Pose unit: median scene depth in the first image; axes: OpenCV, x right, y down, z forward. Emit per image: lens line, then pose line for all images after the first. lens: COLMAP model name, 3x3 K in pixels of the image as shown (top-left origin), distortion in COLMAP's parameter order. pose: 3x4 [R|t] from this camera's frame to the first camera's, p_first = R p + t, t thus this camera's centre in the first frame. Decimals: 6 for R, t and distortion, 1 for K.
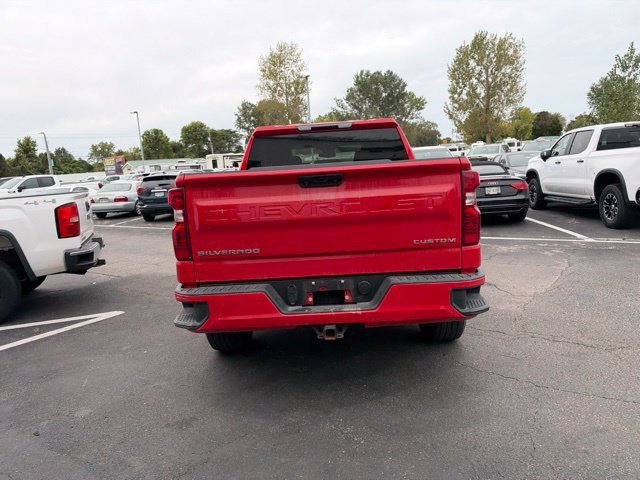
lens RADIAL K [[457.1, 0, 322.3], [0, 457.1, 240.3], [0, 0, 1]] dist [0.053601, -0.092324]
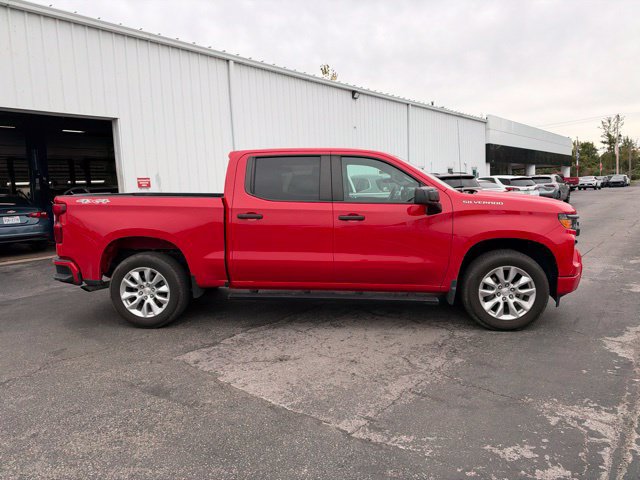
lens RADIAL K [[457.1, 0, 322.3], [0, 457.1, 240.3], [0, 0, 1]] dist [0.053601, -0.092324]
pose [[-0.042452, 0.180265, -0.982702, 0.079157], [-0.121679, 0.975334, 0.184170, -0.017848], [0.991661, 0.127392, -0.019470, 0.078803]]
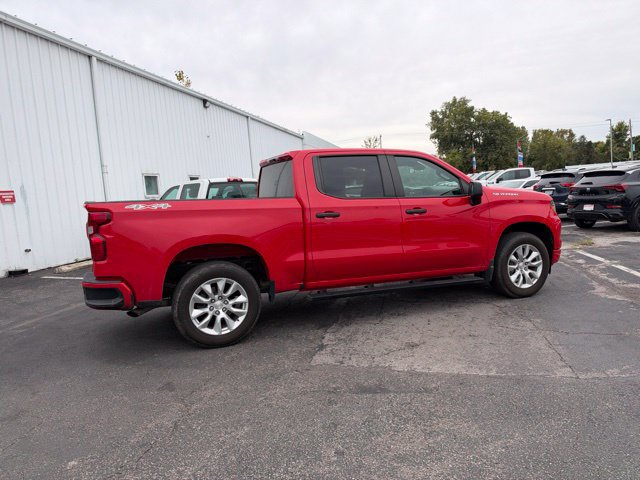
lens RADIAL K [[457.1, 0, 322.3], [0, 457.1, 240.3], [0, 0, 1]] dist [0.053601, -0.092324]
pose [[0.396507, 0.137807, -0.907630, 0.073901], [-0.106362, 0.988907, 0.103682, -0.010941], [0.911849, 0.055426, 0.406766, 0.039676]]
